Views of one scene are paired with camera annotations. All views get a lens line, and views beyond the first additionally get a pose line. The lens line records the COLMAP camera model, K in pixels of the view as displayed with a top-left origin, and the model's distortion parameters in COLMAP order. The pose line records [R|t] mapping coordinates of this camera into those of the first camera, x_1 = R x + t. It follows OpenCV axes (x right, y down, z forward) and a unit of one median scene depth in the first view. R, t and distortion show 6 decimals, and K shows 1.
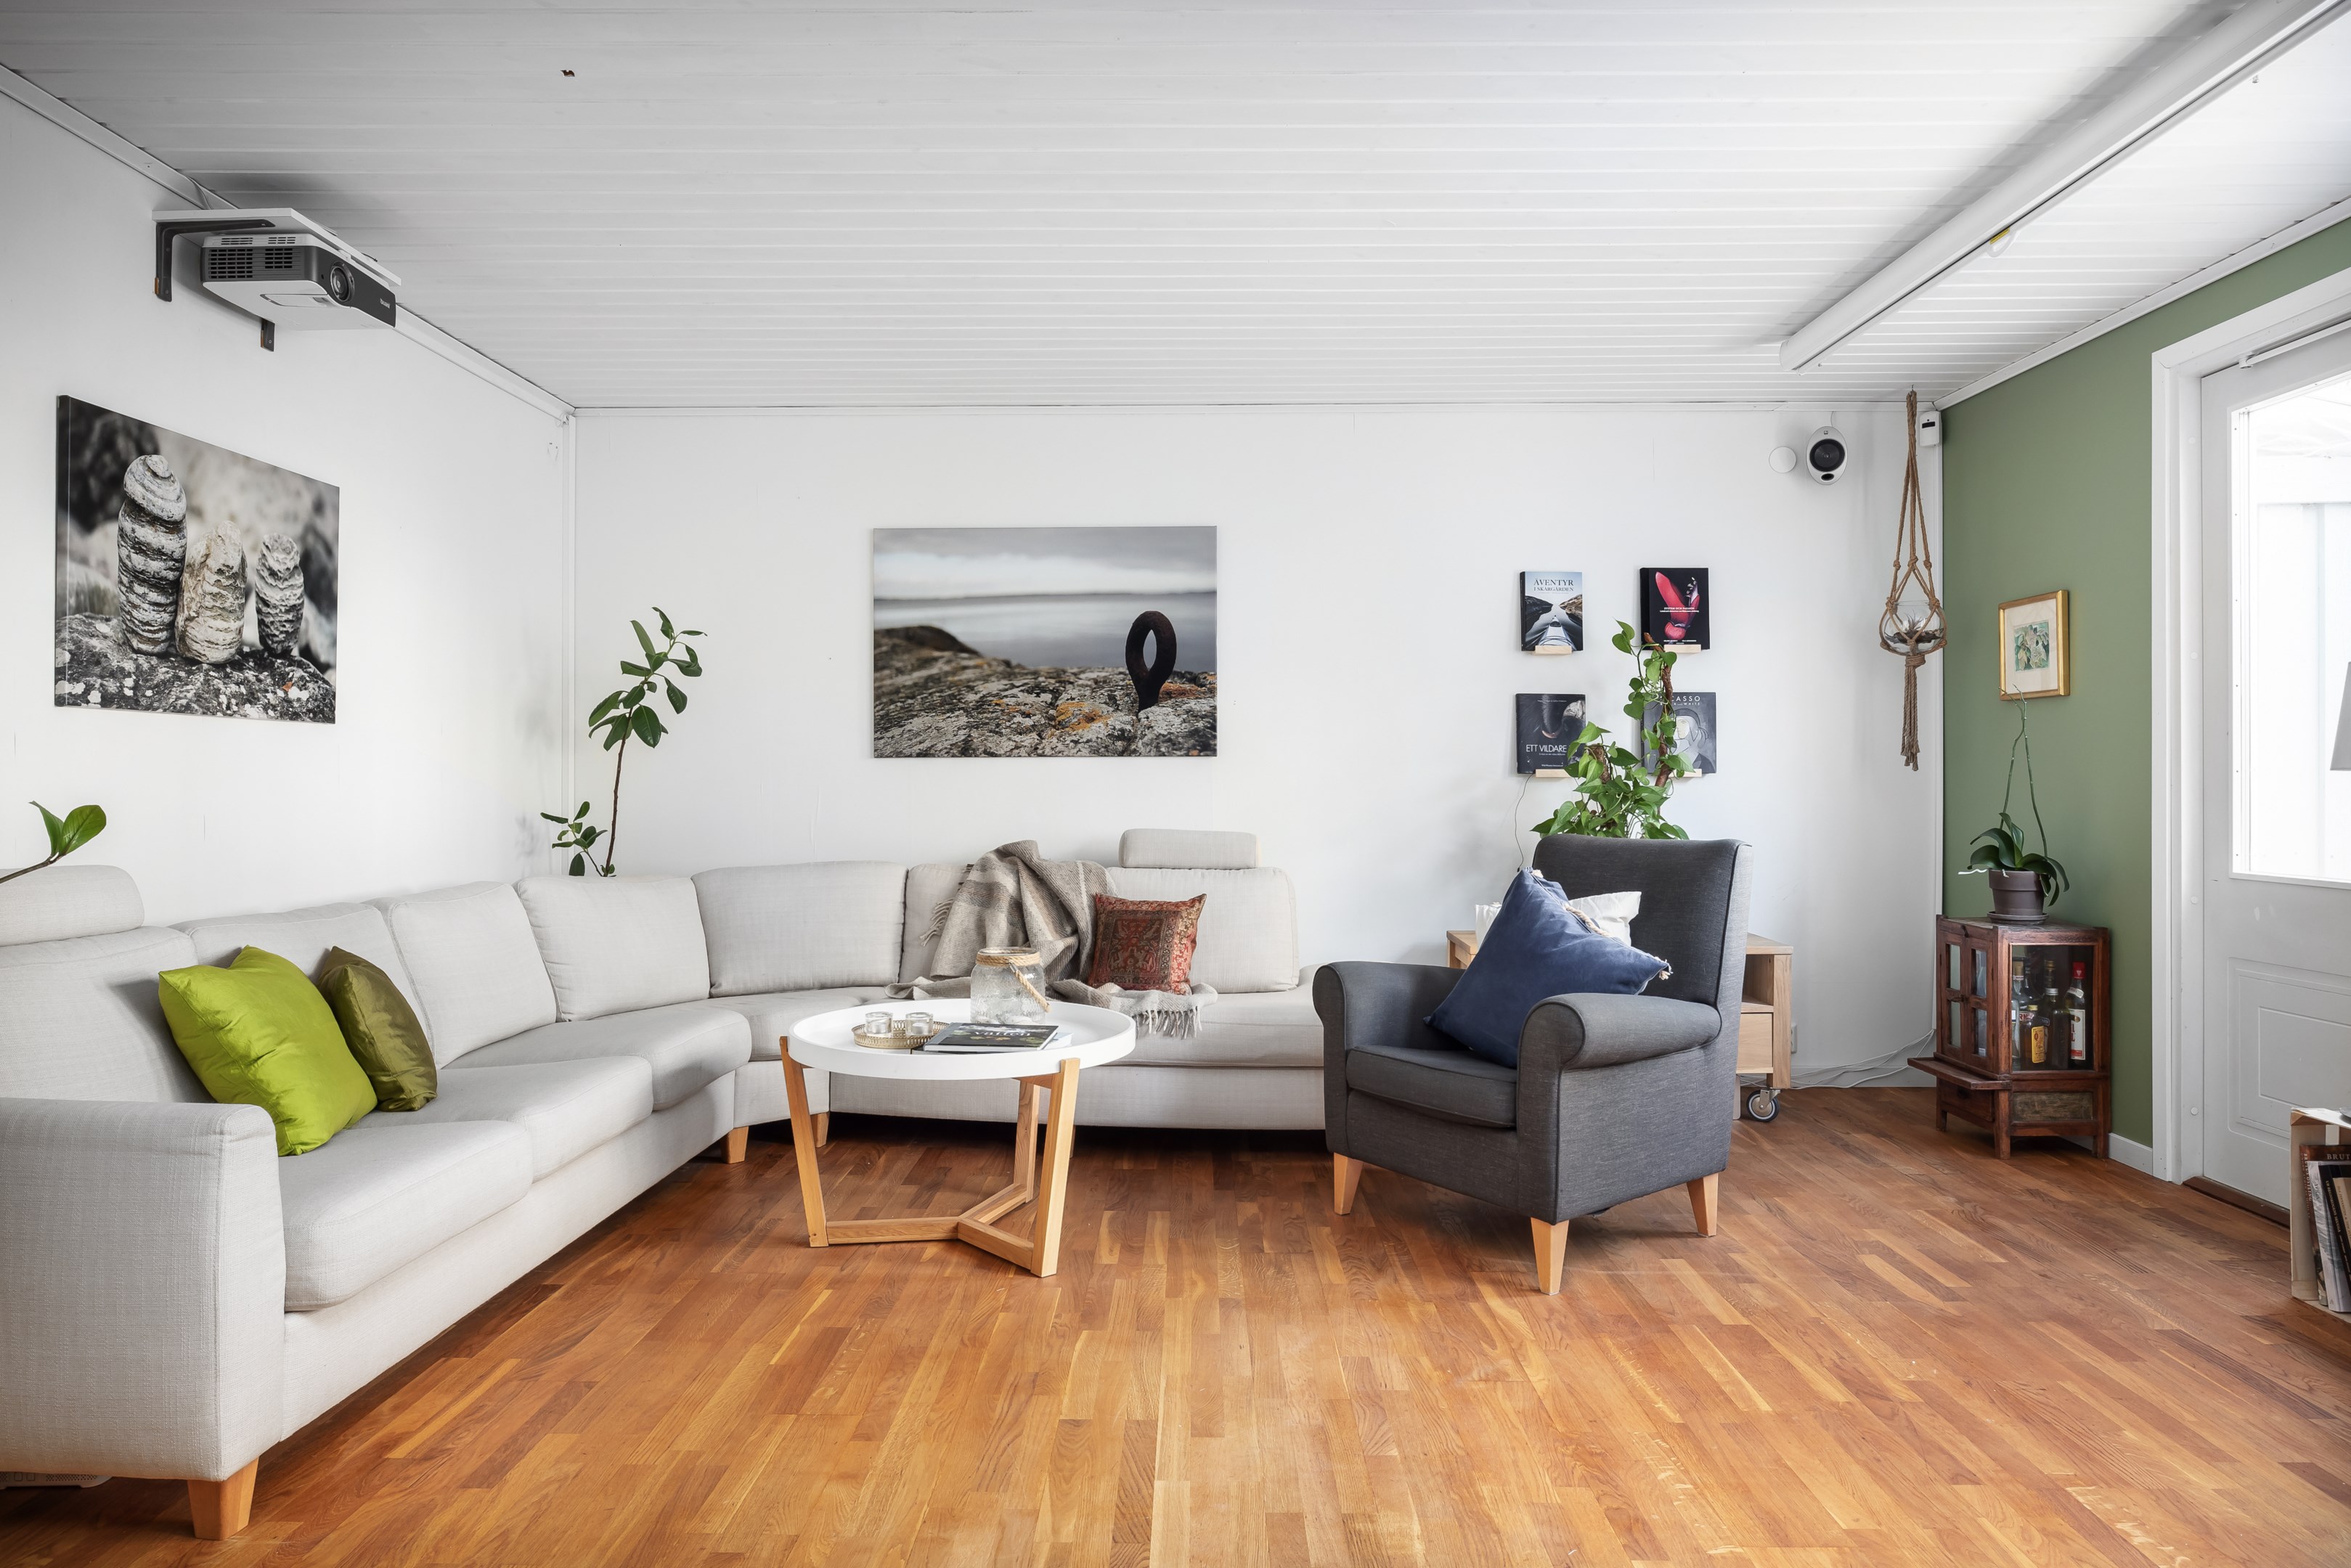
lens RADIAL K [[1487.1, 0, 1165.4], [0, 1487.1, 779.7], [0, 0, 1]] dist [-0.000605, 0.000576]
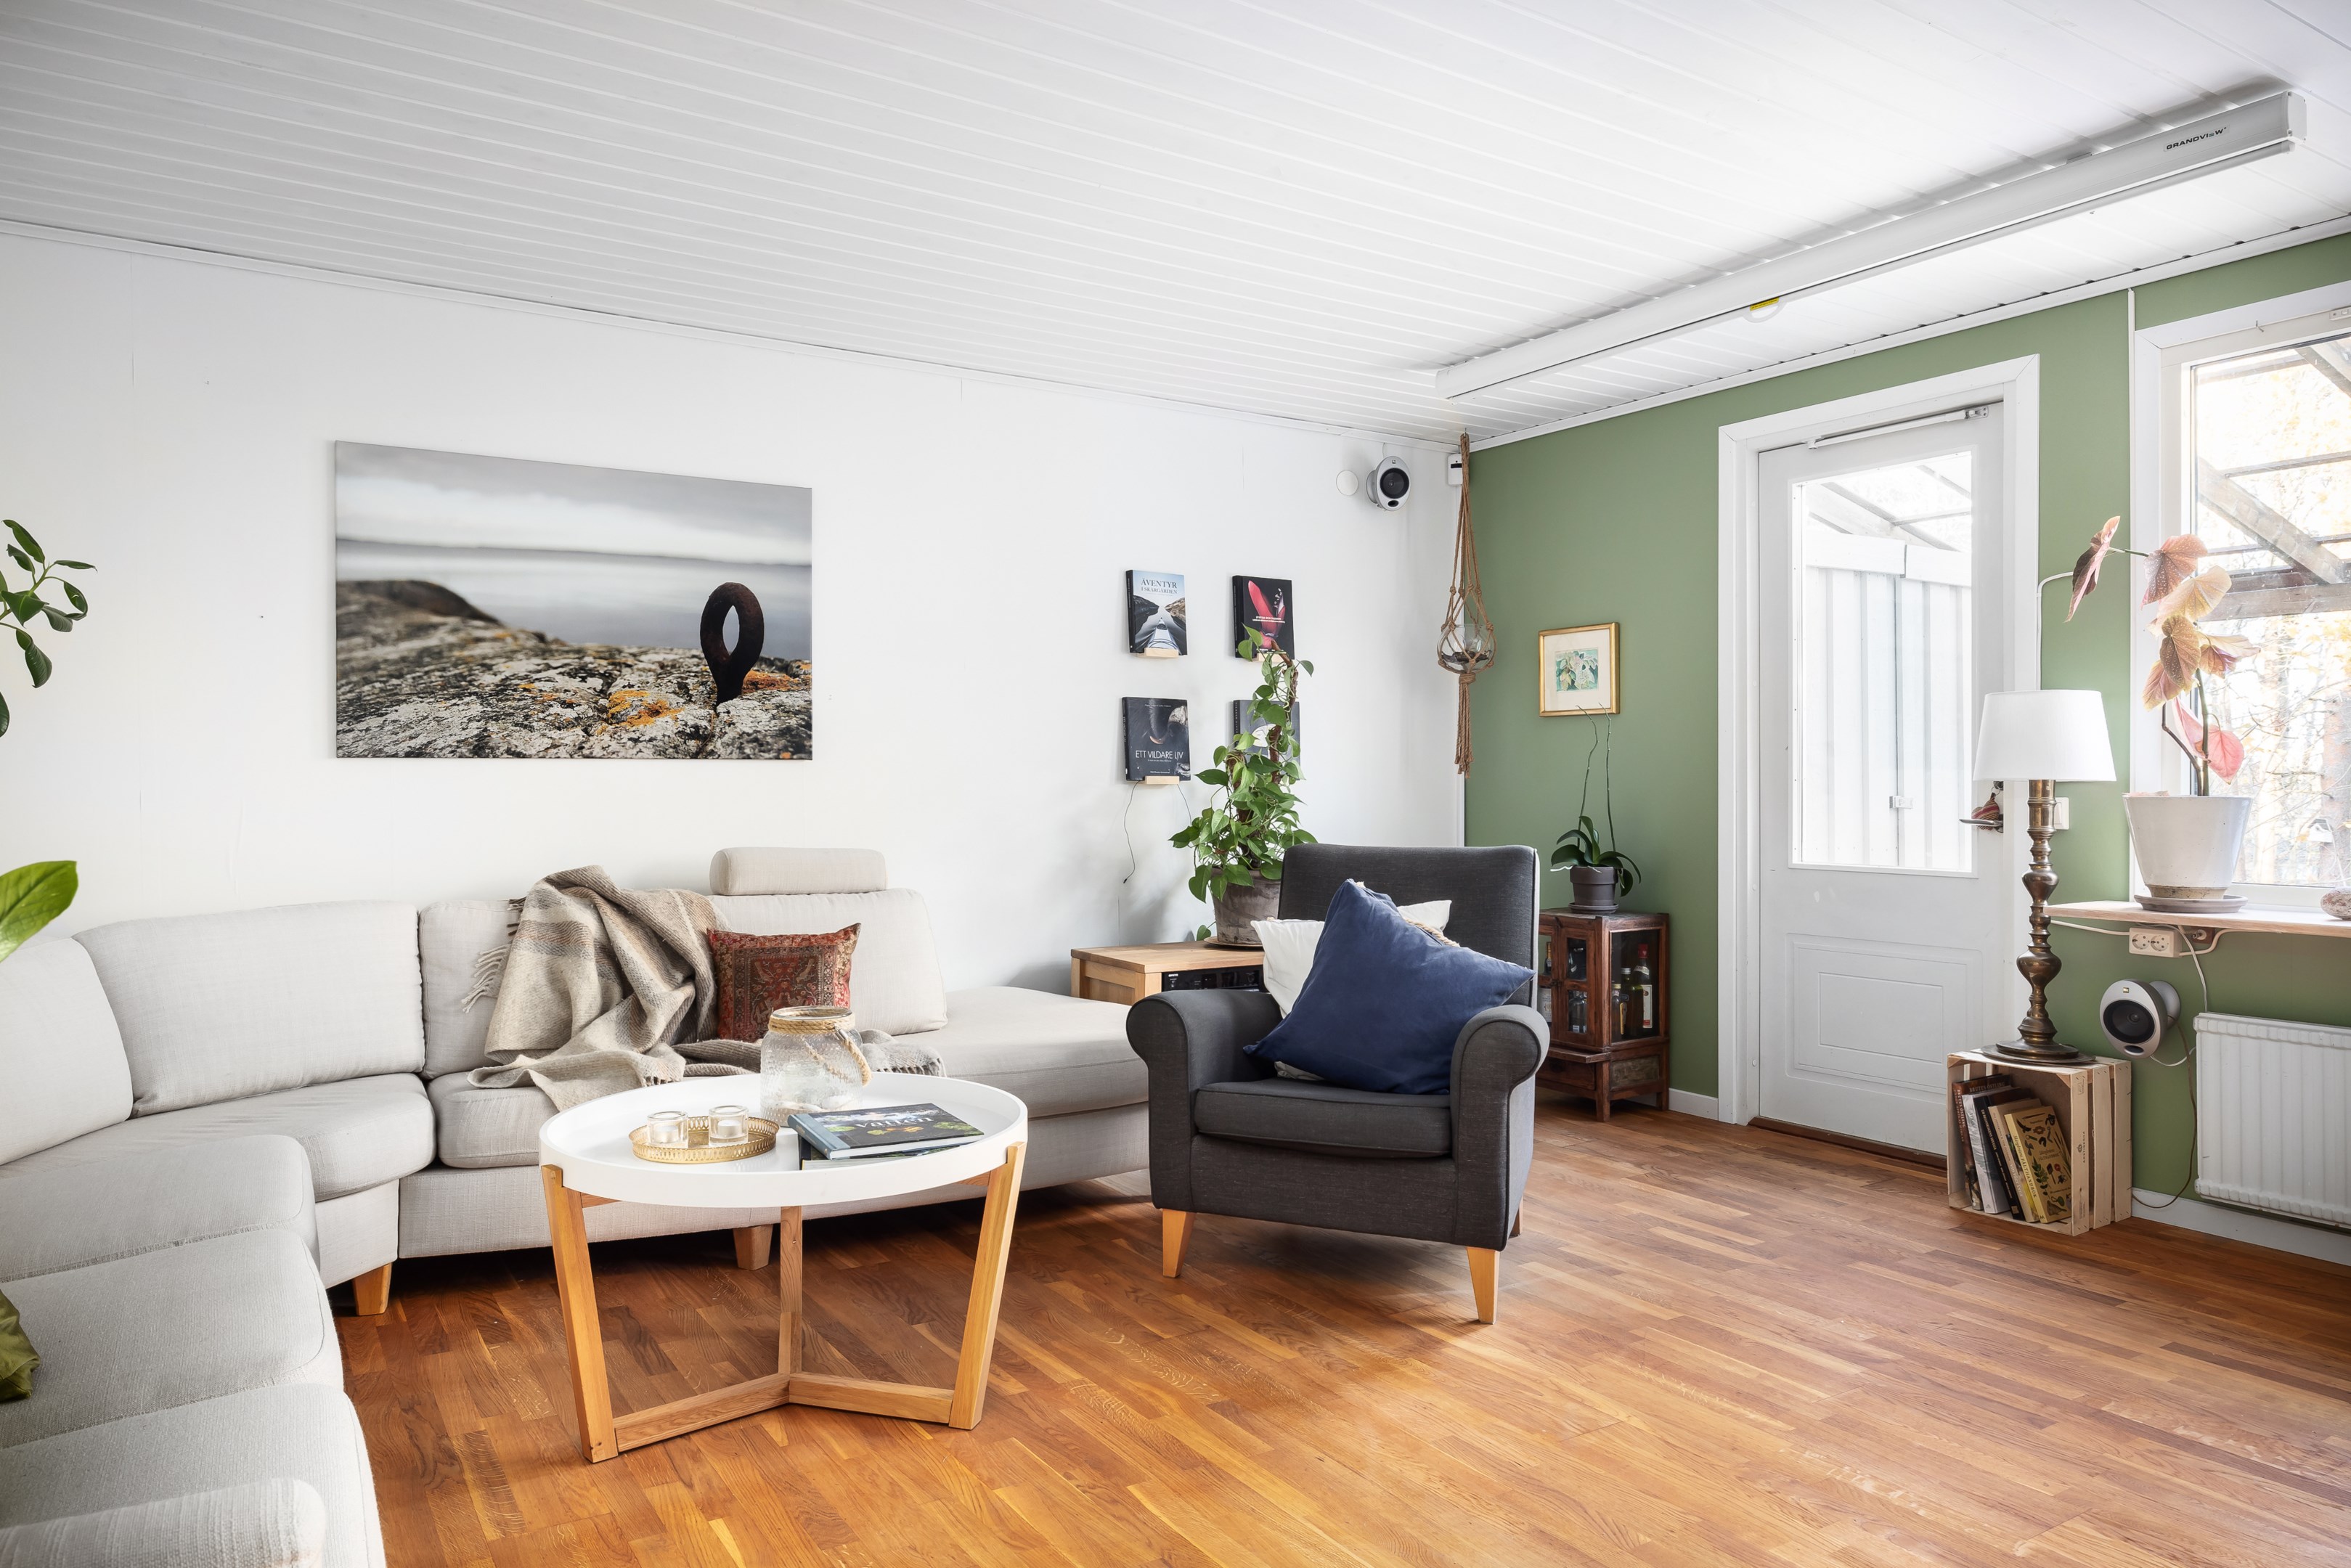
lens RADIAL K [[1487.1, 0, 1171.7], [0, 1487.1, 785.3], [0, 0, 1]] dist [-0.000605, 0.000576]
pose [[0.839351, -0.000828, 0.543590, -0.305392], [0.000286, 0.999999, 0.001082, -0.002389], [-0.543590, -0.000753, 0.839350, 0.212227]]
